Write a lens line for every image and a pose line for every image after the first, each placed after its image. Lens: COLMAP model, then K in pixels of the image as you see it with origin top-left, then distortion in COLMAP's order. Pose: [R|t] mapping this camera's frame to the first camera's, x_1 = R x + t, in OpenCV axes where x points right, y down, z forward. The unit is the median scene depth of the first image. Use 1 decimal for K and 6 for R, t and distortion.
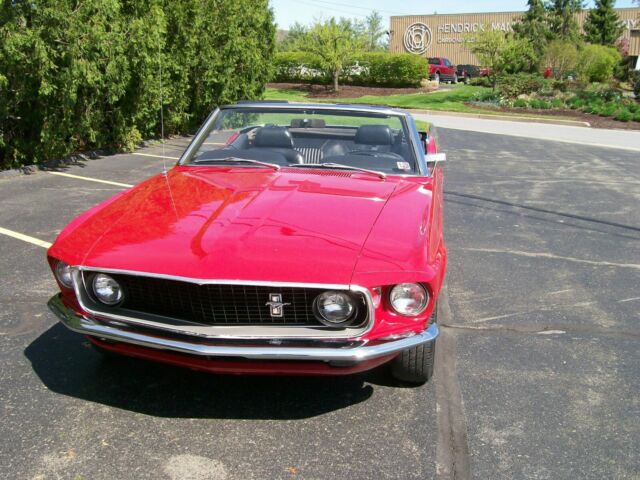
lens RADIAL K [[703.3, 0, 320.0], [0, 703.3, 240.0], [0, 0, 1]] dist [-0.177296, 0.147635]
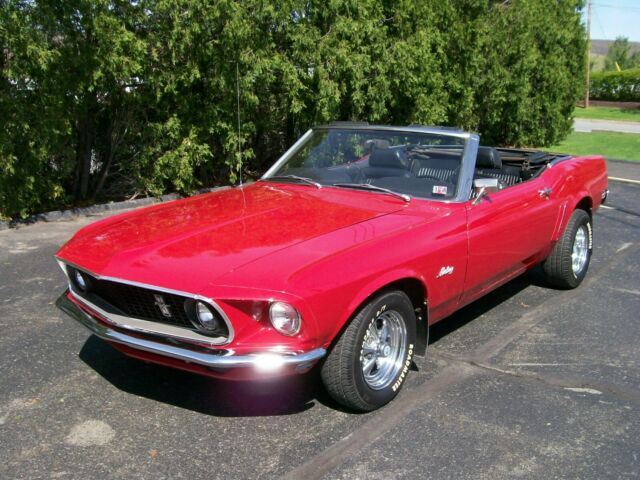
lens RADIAL K [[703.3, 0, 320.0], [0, 703.3, 240.0], [0, 0, 1]] dist [-0.177296, 0.147635]
pose [[0.865783, 0.078510, -0.494222, 0.172920], [-0.090597, 0.995888, -0.000506, -0.008515], [0.492150, 0.045213, 0.869335, 0.035348]]
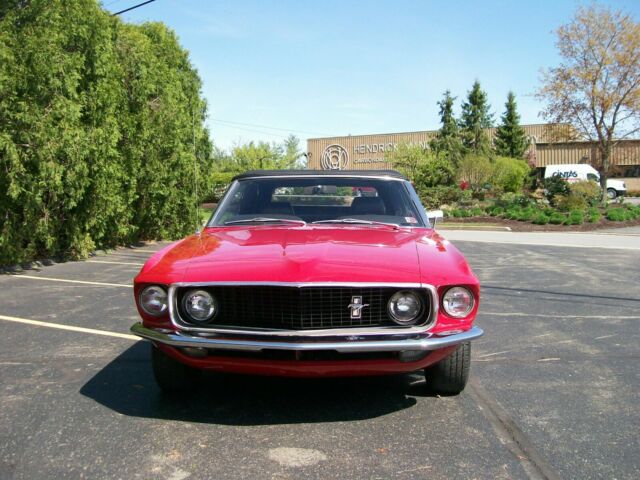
lens RADIAL K [[705.8, 0, 321.7], [0, 705.8, 251.4], [0, 0, 1]] dist [-0.123981, -0.016606]
pose [[0.991813, -0.032772, 0.123425, -0.064446], [0.052144, 0.986195, -0.157163, 0.044987], [-0.116571, 0.162312, 0.979830, -0.039543]]
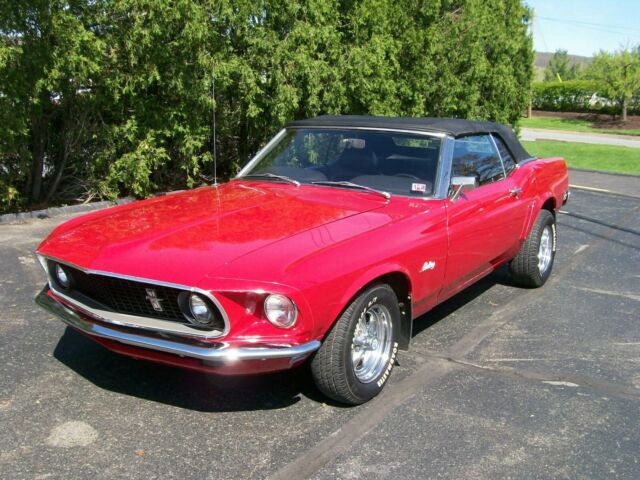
lens RADIAL K [[703.3, 0, 320.0], [0, 703.3, 240.0], [0, 0, 1]] dist [-0.177296, 0.147635]
pose [[0.902893, 0.071481, -0.423881, 0.157009], [-0.088340, 0.995885, -0.020230, -0.001095], [0.420691, 0.055711, 0.905492, 0.028254]]
